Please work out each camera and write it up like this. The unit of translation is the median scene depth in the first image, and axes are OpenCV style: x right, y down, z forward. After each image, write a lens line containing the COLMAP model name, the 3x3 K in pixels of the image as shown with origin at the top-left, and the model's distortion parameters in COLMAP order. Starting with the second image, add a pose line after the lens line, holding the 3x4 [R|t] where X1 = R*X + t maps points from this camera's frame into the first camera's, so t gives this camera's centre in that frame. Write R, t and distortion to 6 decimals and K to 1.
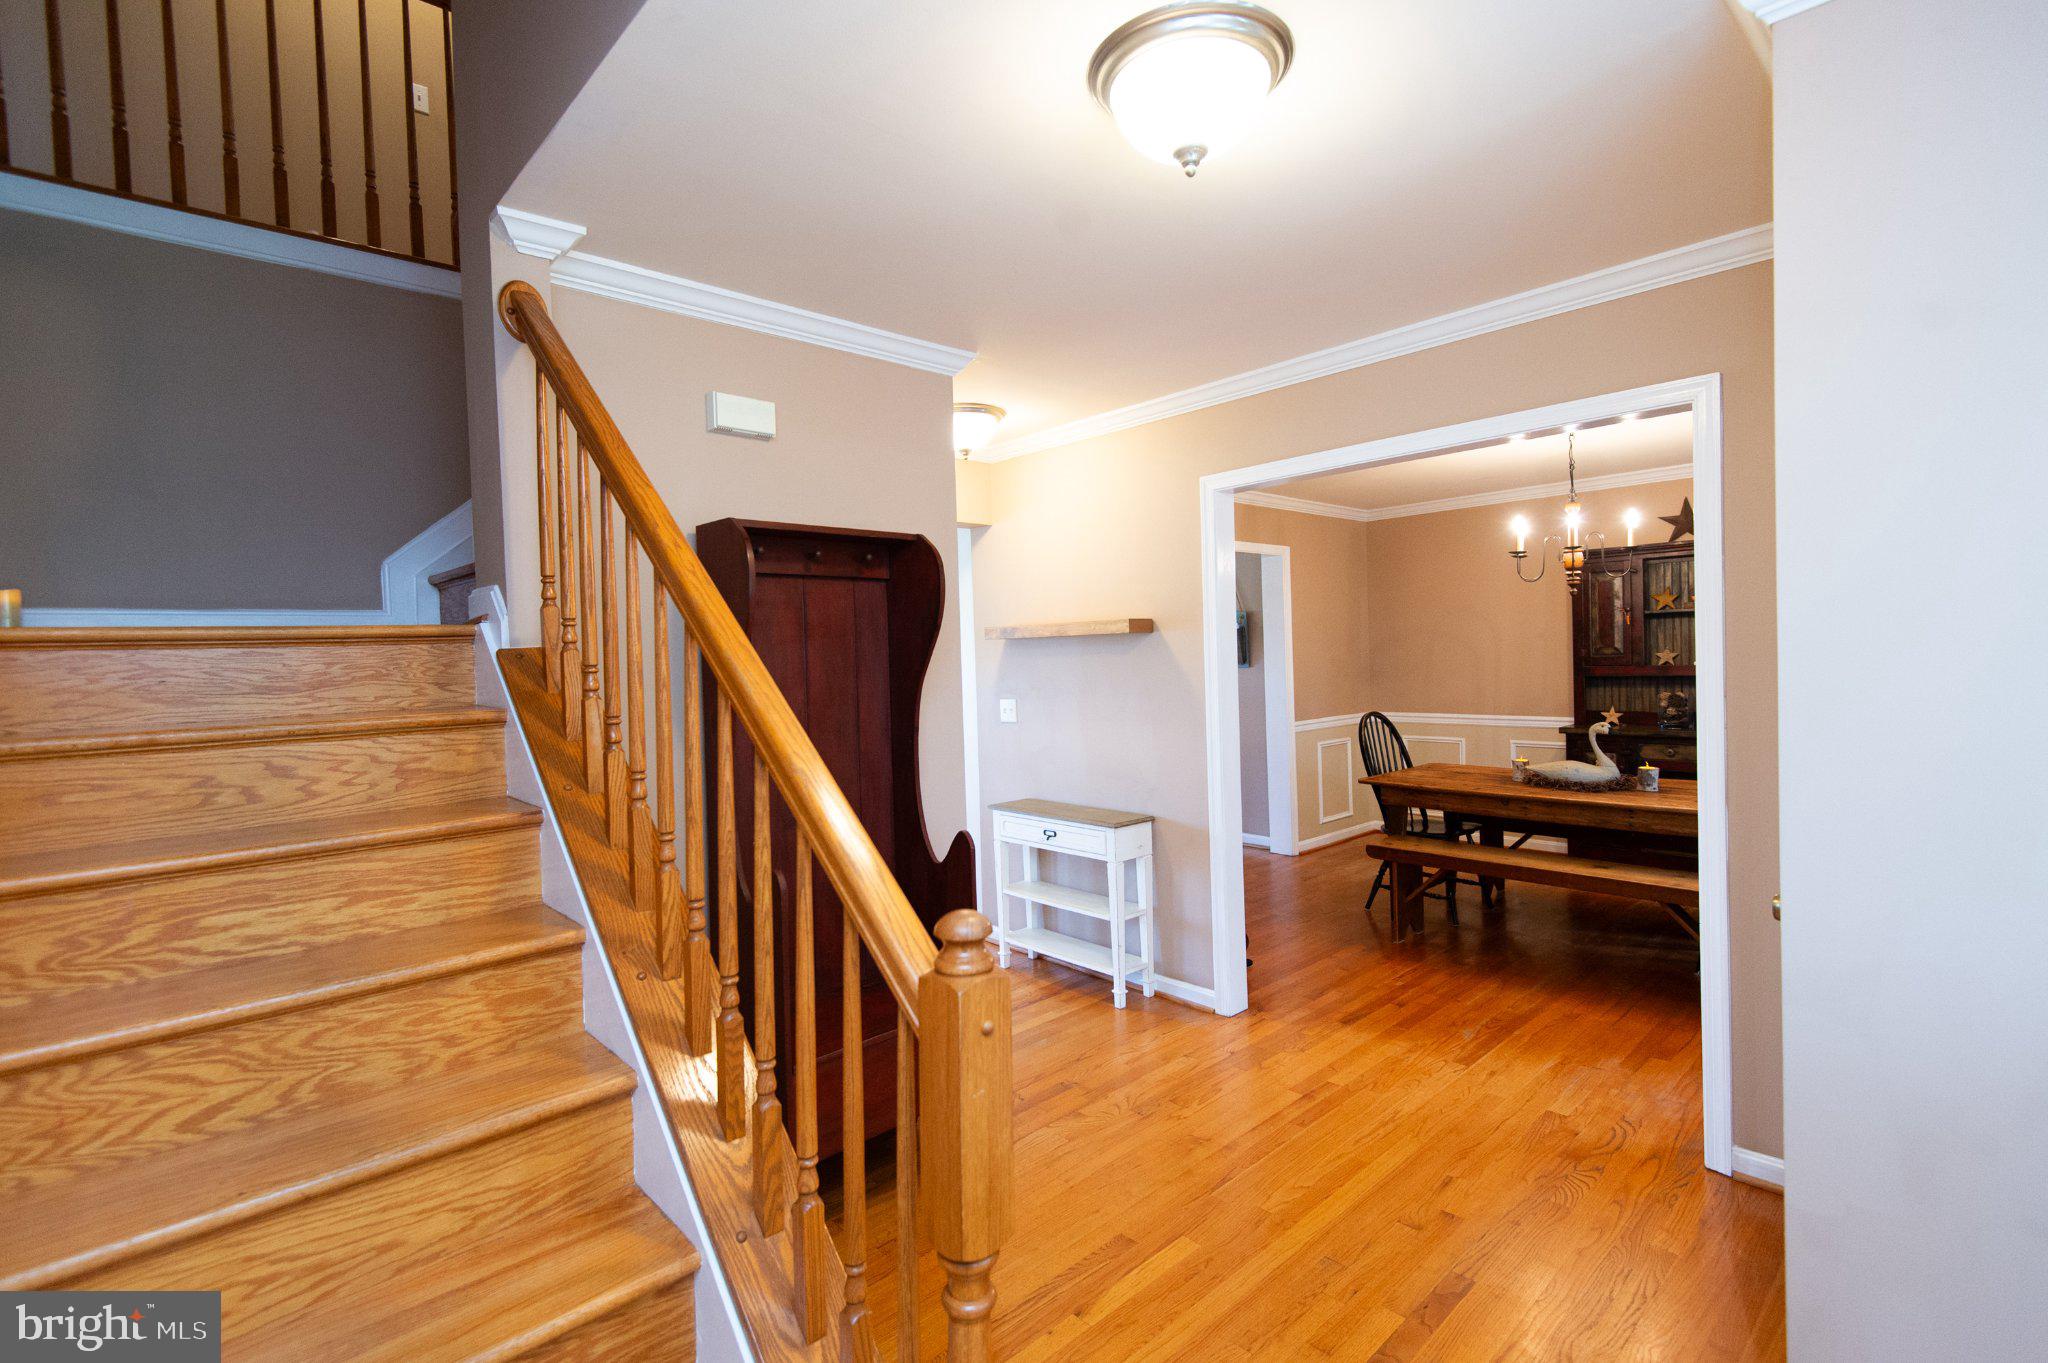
lens RADIAL K [[937.1, 0, 1021.3], [0, 937.1, 678.2], [0, 0, 1]] dist [0.001974, -0.000006]
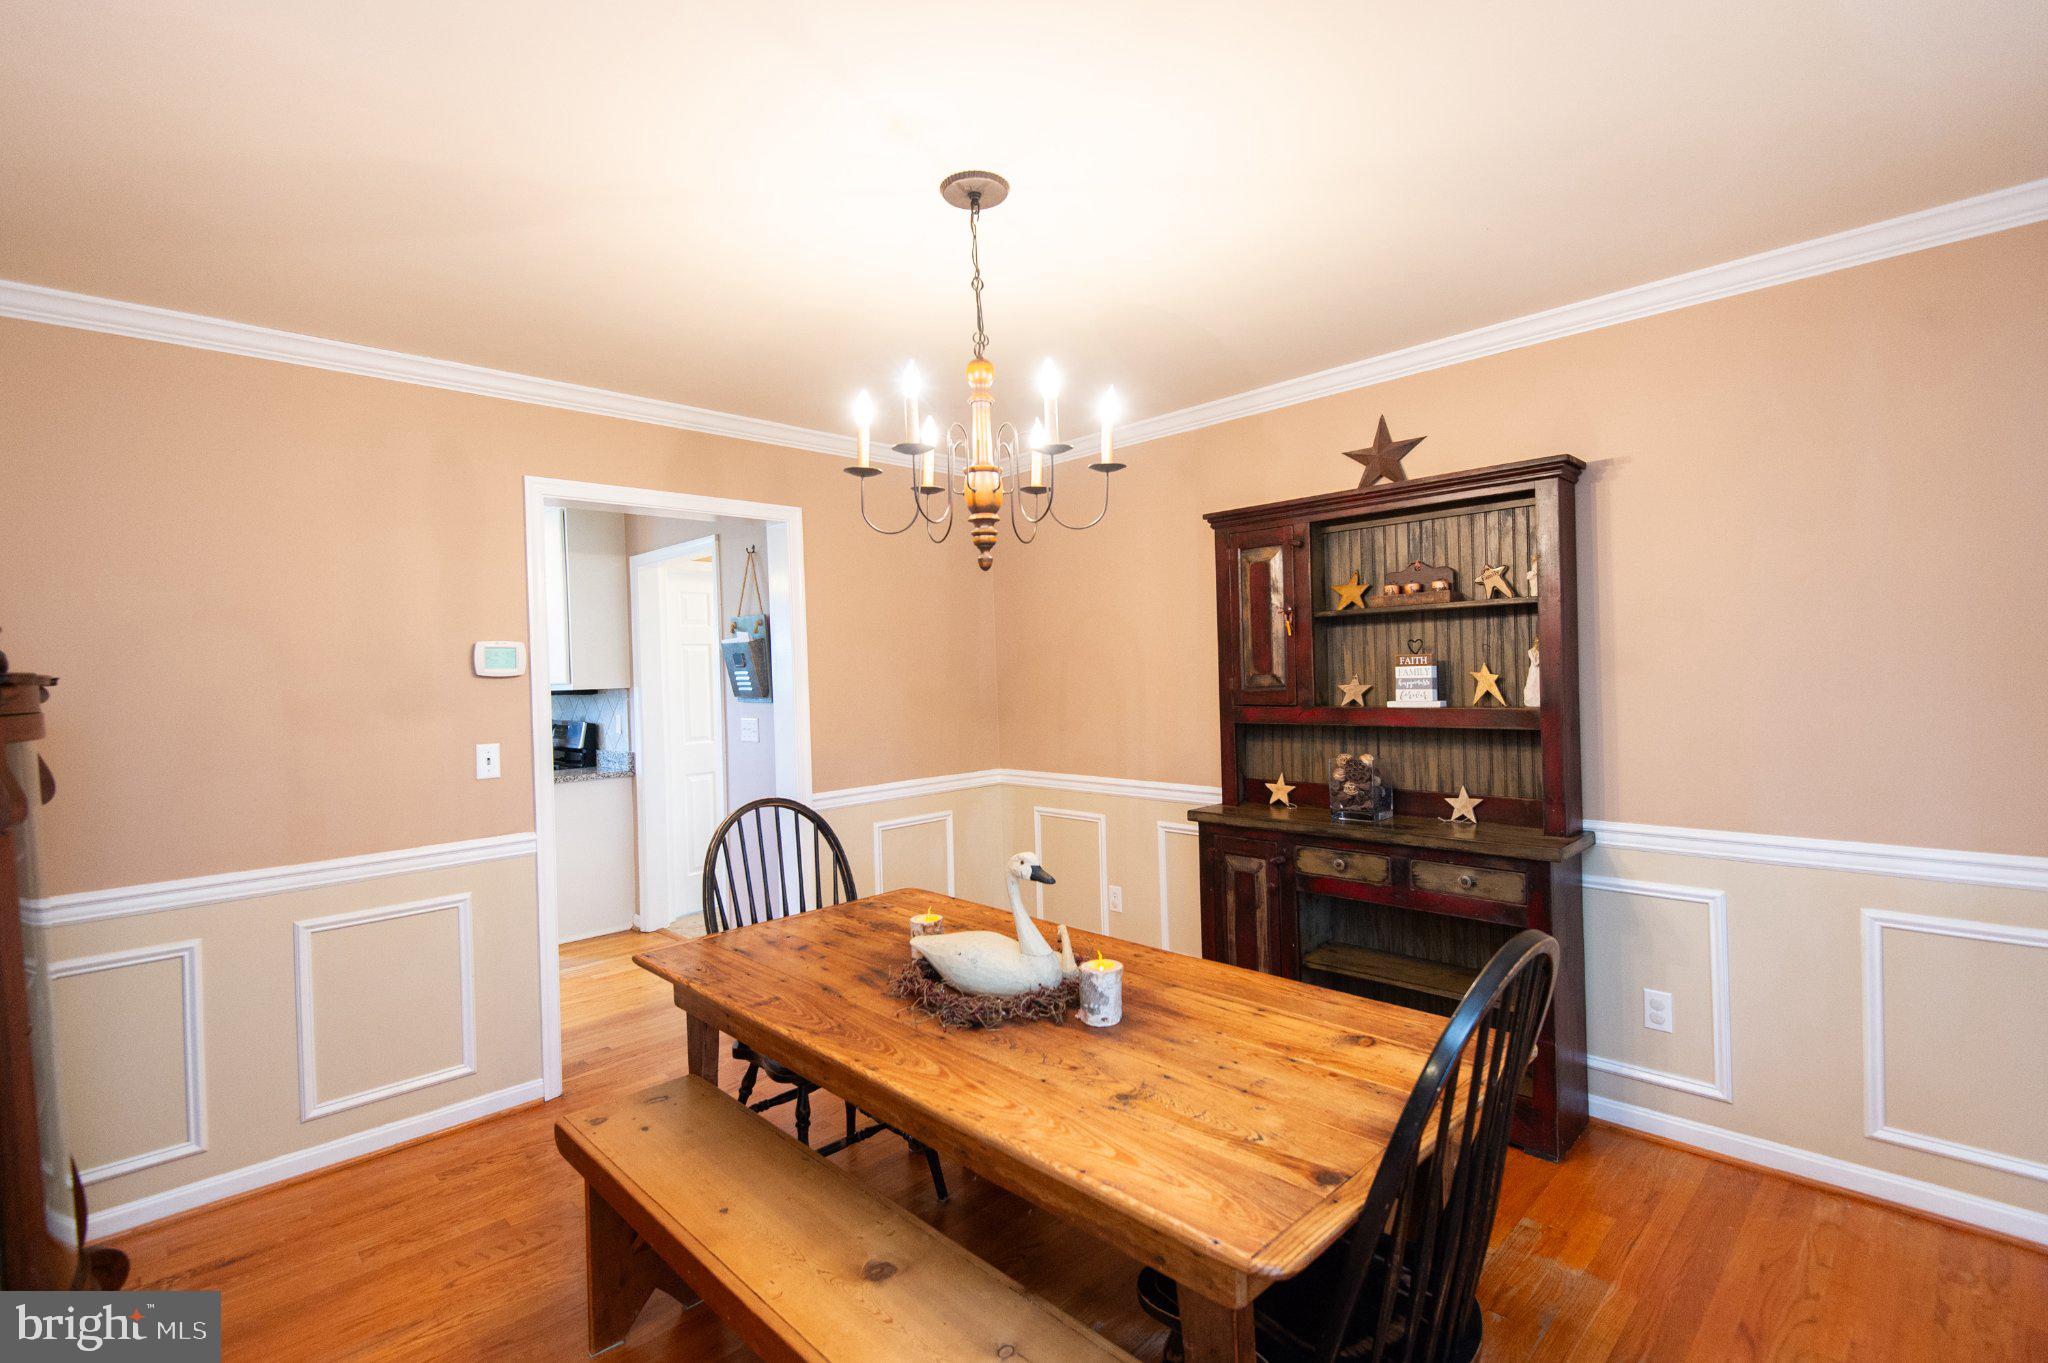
lens RADIAL K [[937.1, 0, 1026.1], [0, 937.1, 675.3], [0, 0, 1]] dist [0.001974, -0.000006]
pose [[0.998784, 0.002228, 0.049259, 0.453676], [-0.001416, 0.999863, -0.016509, -0.022836], [-0.049289, 0.016419, 0.998650, 0.427846]]
